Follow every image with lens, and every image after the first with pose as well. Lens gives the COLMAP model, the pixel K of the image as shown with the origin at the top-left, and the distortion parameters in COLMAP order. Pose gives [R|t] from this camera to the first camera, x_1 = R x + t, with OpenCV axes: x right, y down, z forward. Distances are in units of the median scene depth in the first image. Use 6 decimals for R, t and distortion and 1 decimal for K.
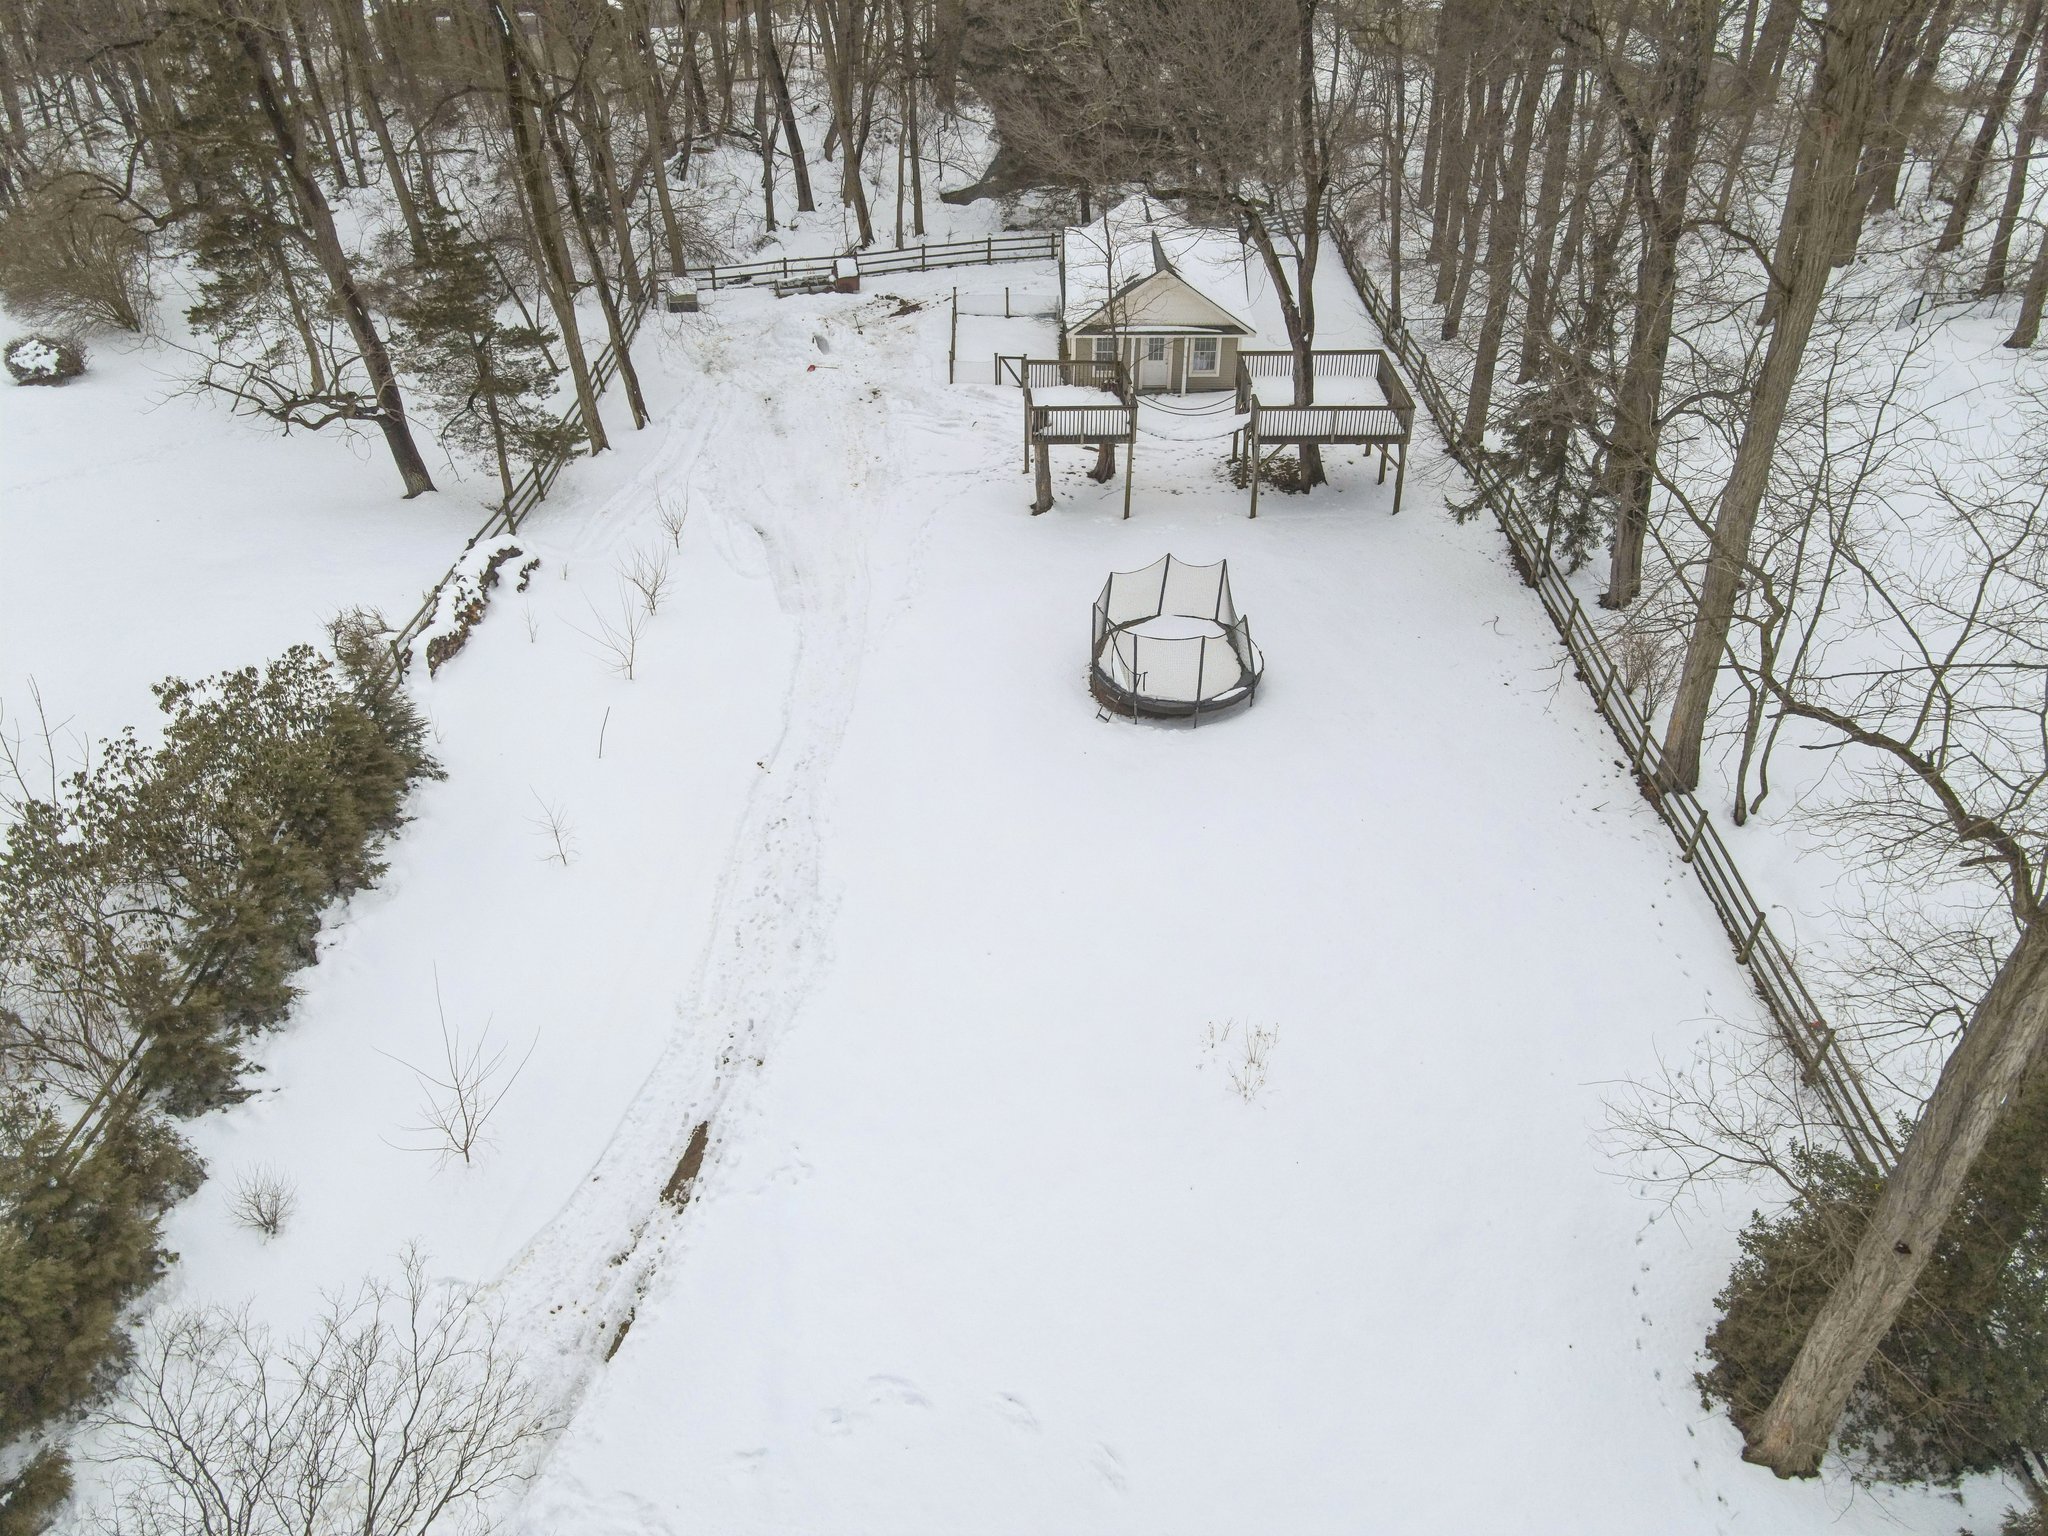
lens RADIAL K [[1513.9, 0, 1024.0], [0, 1513.9, 768.0], [0, 0, 1]] dist [0.002108, 0.004449]
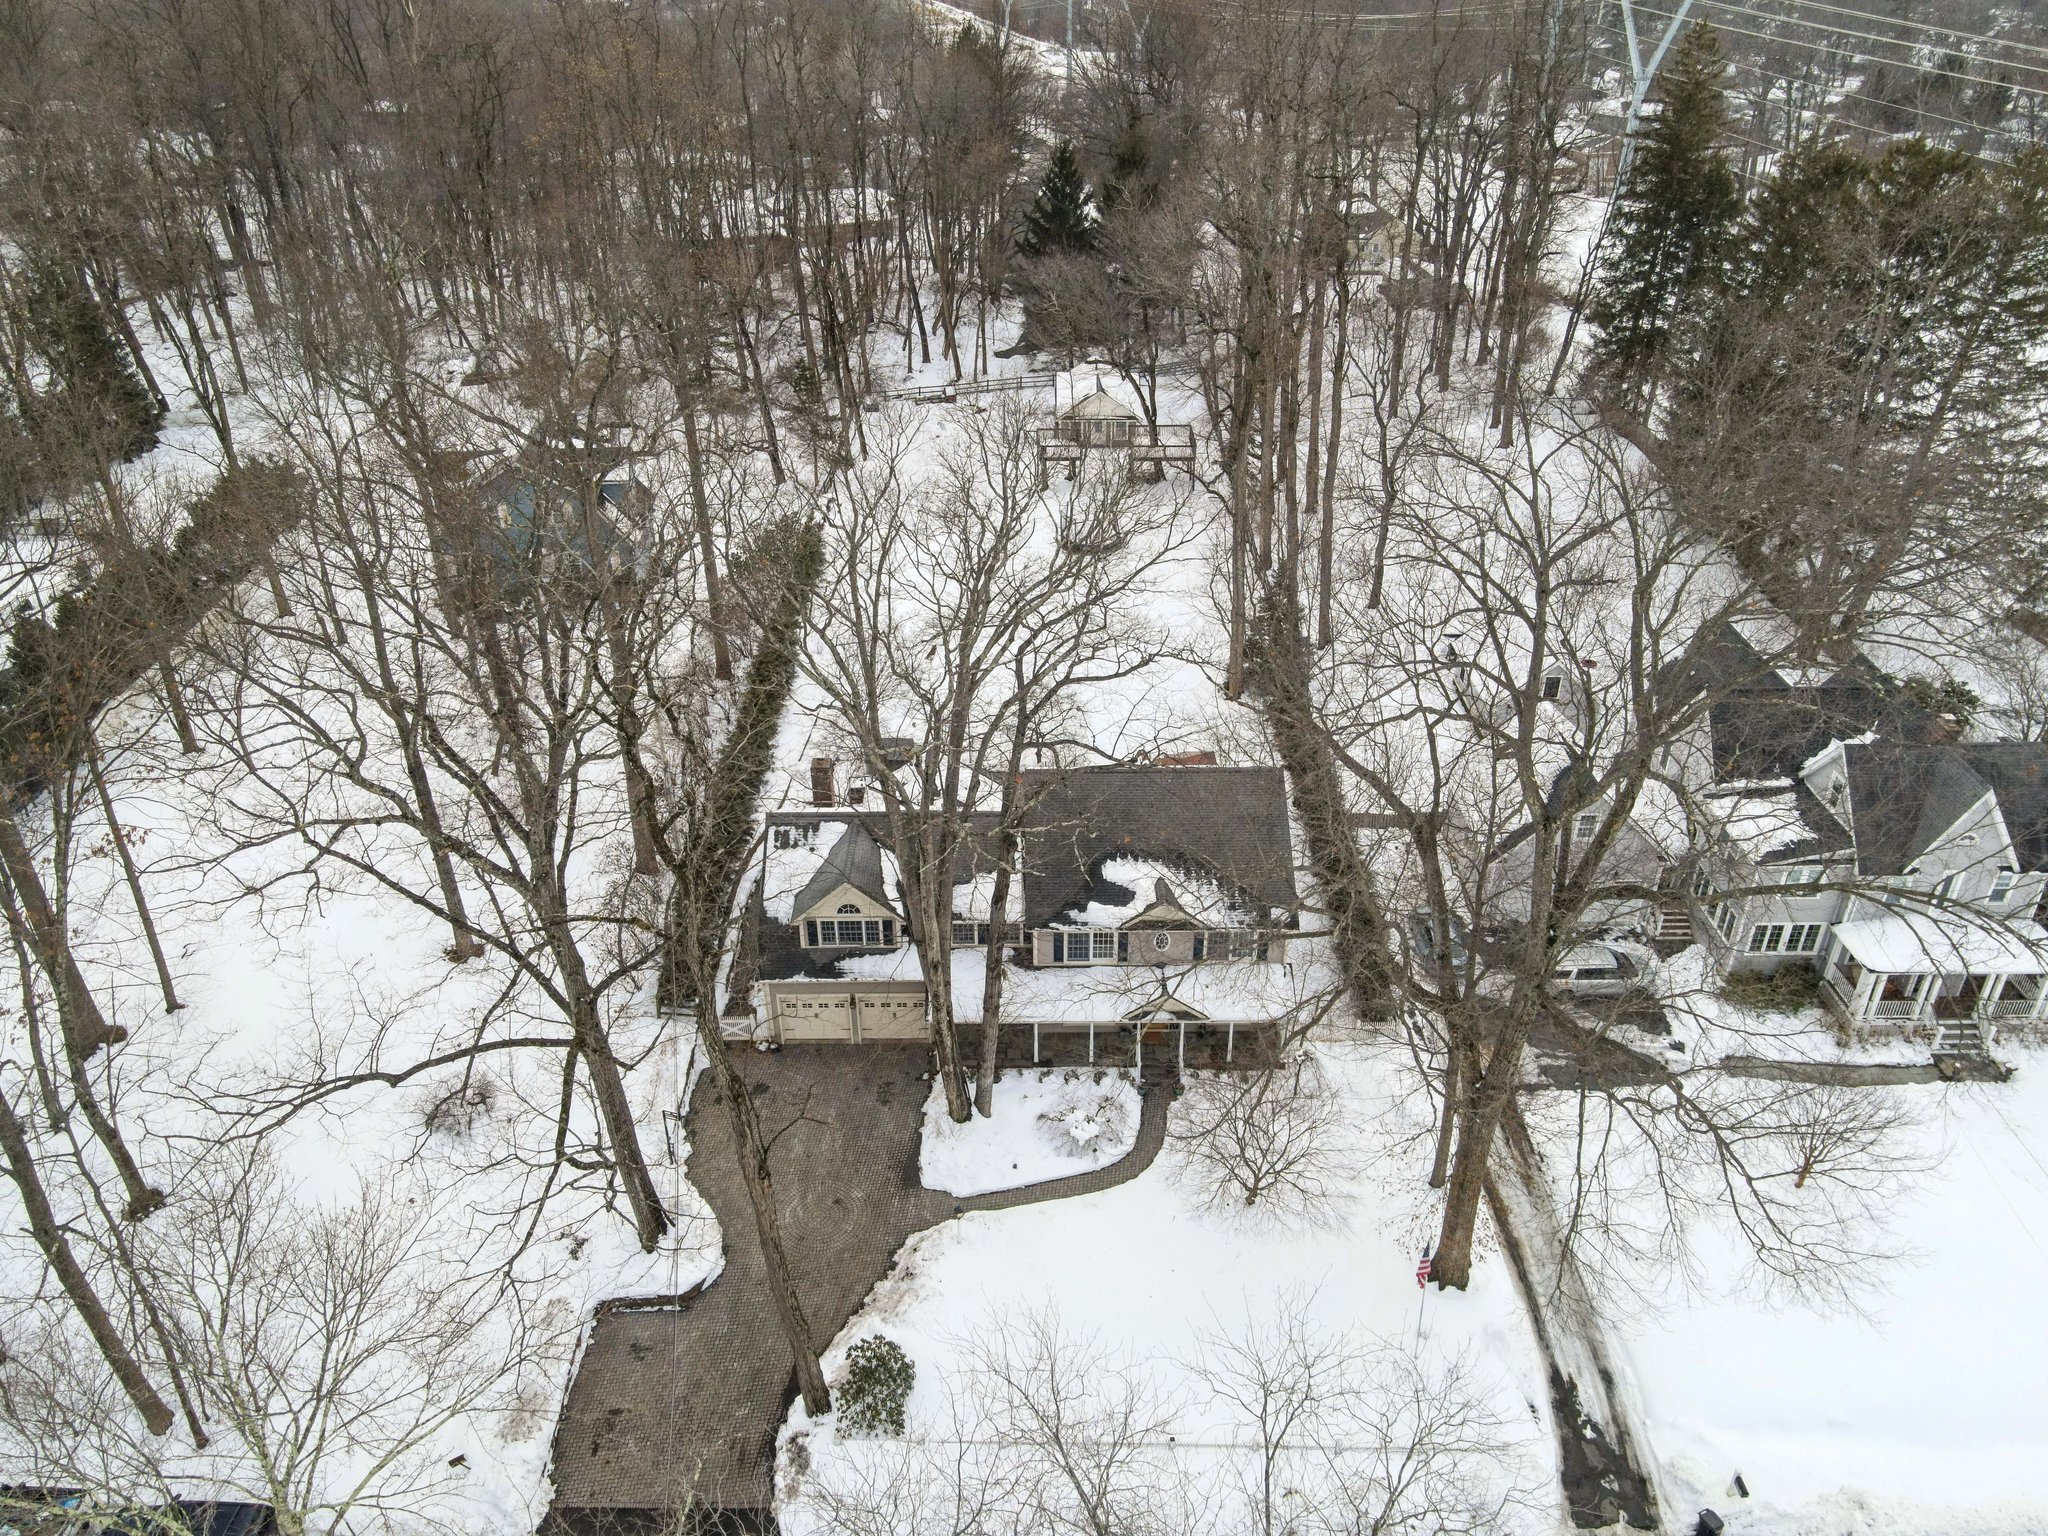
lens RADIAL K [[1513.9, 0, 1024.0], [0, 1513.9, 768.0], [0, 0, 1]] dist [0.002108, 0.004449]
pose [[0.999947, 0.003653, -0.009651, 0.001992], [-0.004400, 0.996904, -0.078507, 0.326776], [0.009334, 0.078545, 0.996867, -0.965858]]
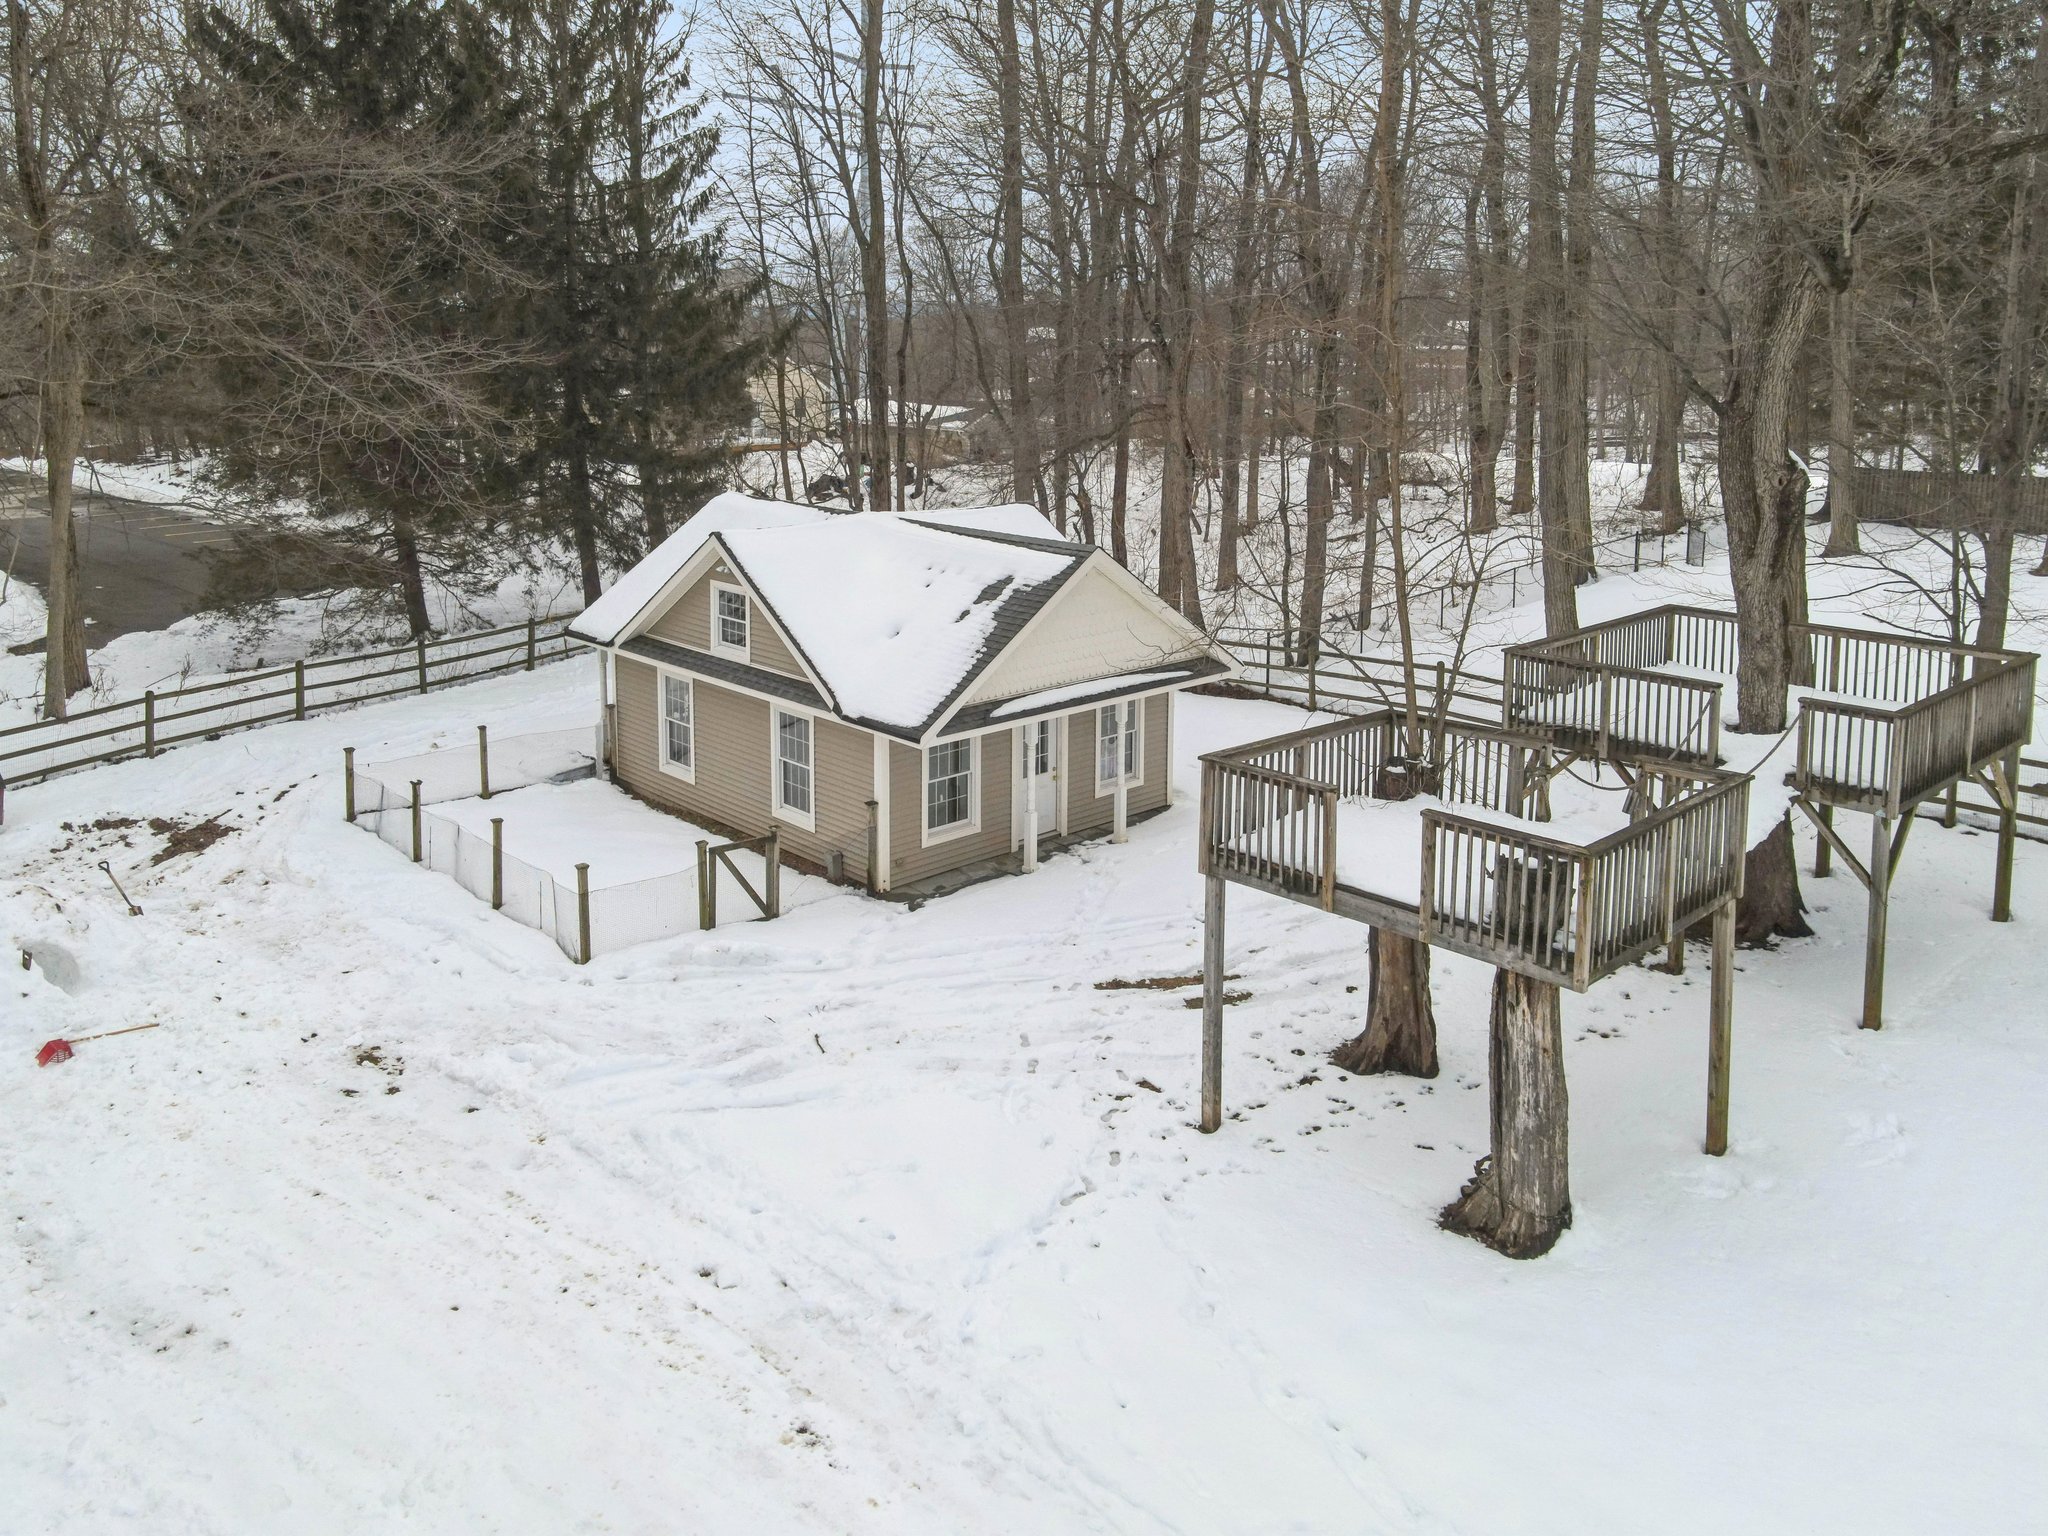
lens RADIAL K [[1513.9, 0, 1024.0], [0, 1513.9, 768.0], [0, 0, 1]] dist [0.002108, 0.004449]
pose [[0.735026, -0.186789, 0.651802, -0.160687], [0.387996, 0.904229, -0.178408, -0.168408], [-0.556054, 0.384031, 0.737106, 0.590350]]
